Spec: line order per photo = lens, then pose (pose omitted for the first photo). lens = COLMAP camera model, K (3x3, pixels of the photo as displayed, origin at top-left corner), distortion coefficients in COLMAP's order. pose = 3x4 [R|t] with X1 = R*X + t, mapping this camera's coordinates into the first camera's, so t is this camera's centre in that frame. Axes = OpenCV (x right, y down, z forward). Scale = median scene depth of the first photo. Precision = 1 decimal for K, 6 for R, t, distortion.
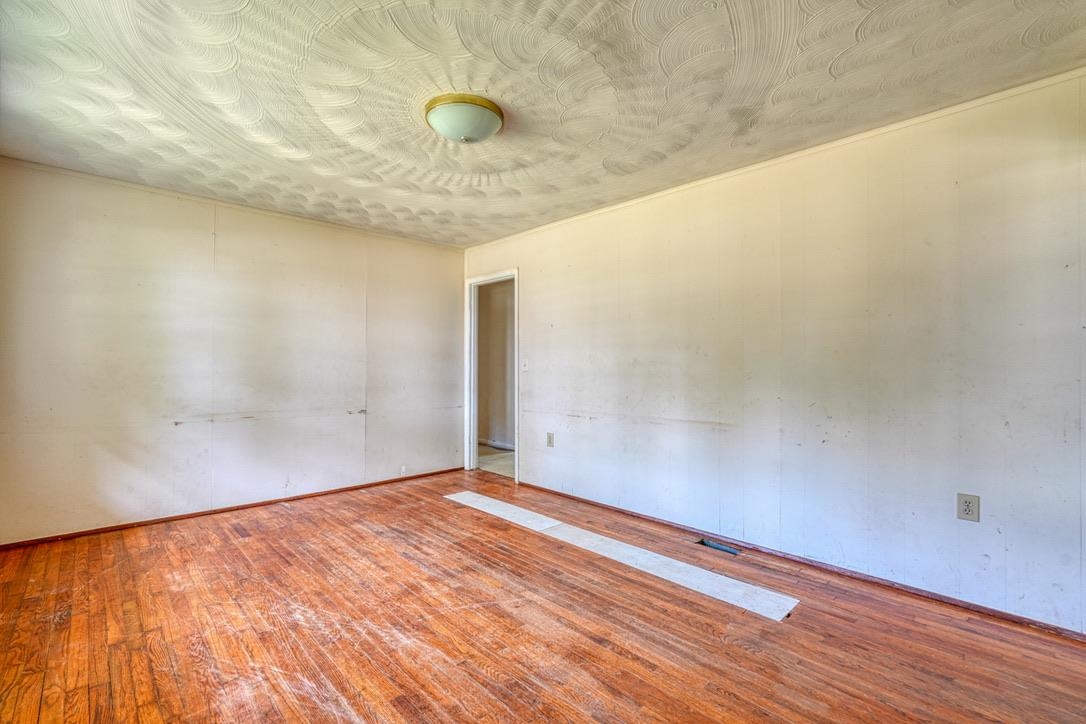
lens RADIAL K [[480.5, 0, 539.9], [0, 480.5, 361.4], [0, 0, 1]] dist [-0.011308, 0.000264]
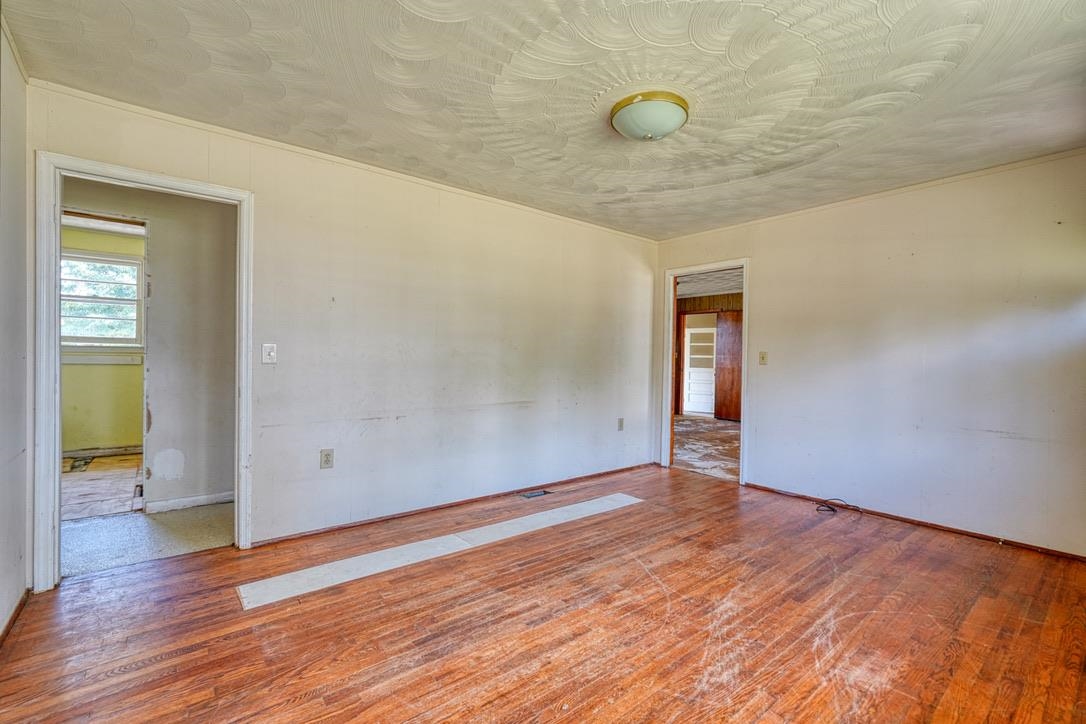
lens RADIAL K [[480.5, 0, 539.9], [0, 480.5, 361.4], [0, 0, 1]] dist [-0.011308, 0.000264]
pose [[0.075123, -0.011310, 0.997110, -1.078631], [-0.021695, 0.999680, 0.012974, 0.004116], [-0.996938, -0.022607, 0.074853, 1.031901]]
